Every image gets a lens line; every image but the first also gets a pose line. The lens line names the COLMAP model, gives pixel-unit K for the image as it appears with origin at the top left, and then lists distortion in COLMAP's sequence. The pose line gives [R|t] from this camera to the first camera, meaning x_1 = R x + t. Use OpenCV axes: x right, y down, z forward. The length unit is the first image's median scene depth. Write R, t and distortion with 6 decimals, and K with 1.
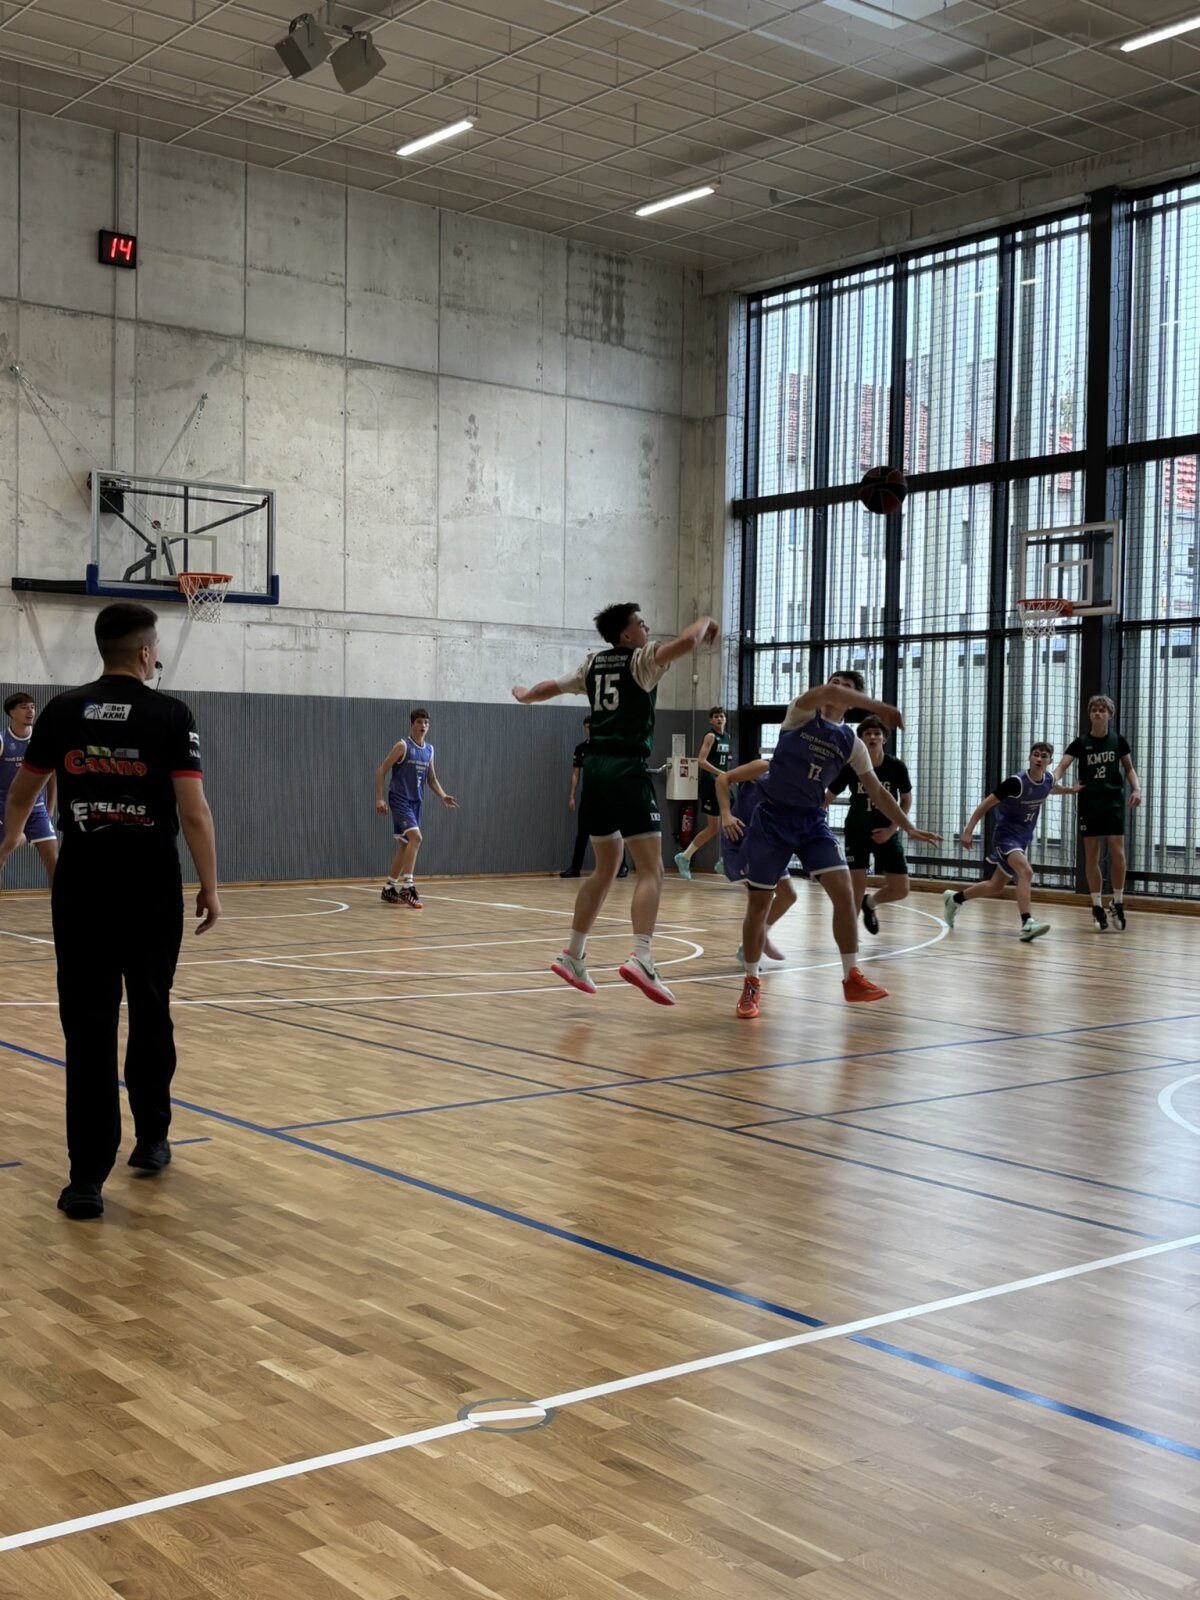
lens RADIAL K [[1831.4, 0, 606.7], [0, 1831.4, 805.5], [0, 0, 1]] dist [0.067681, 0.000000]
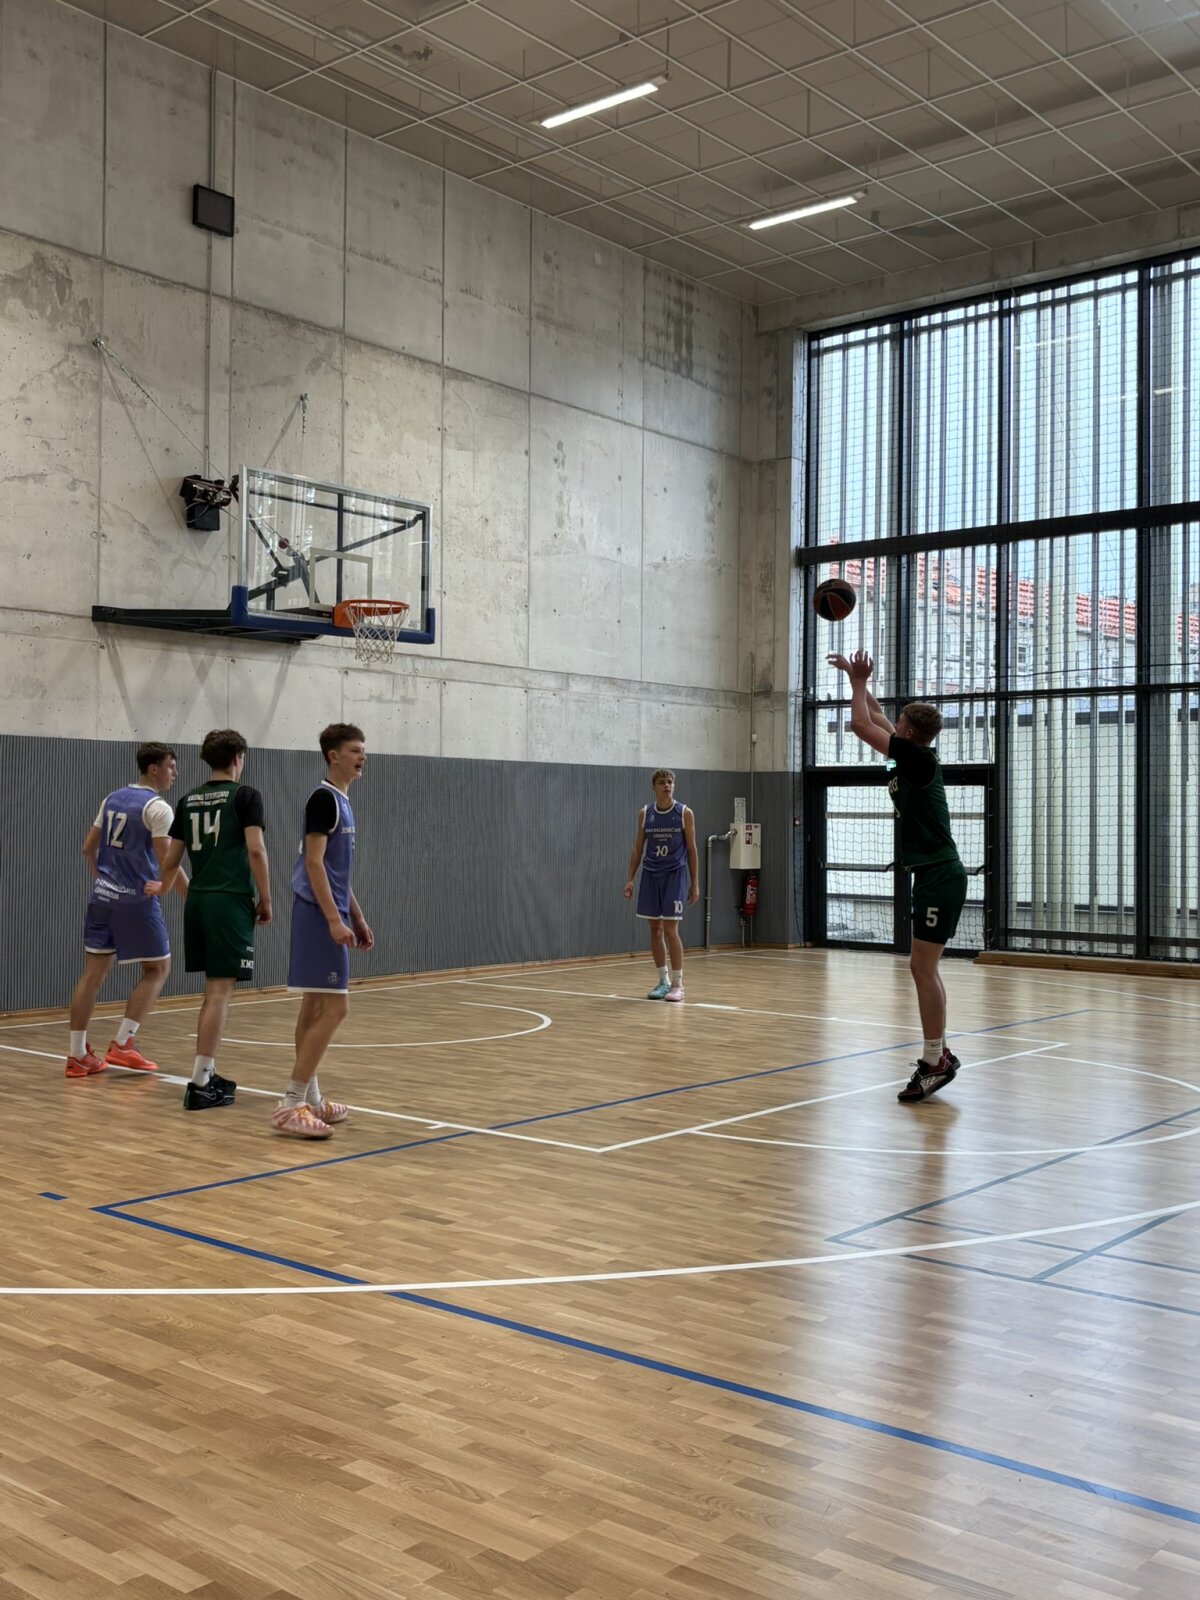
lens RADIAL K [[1598.6, 0, 597.0], [0, 1598.6, 793.9], [0, 0, 1]] dist [0.009995, 0.000000]
pose [[0.981561, -0.005052, 0.191084, -0.207530], [0.013055, 0.999088, -0.040645, -0.010733], [-0.190704, 0.042390, 0.980732, 0.250607]]
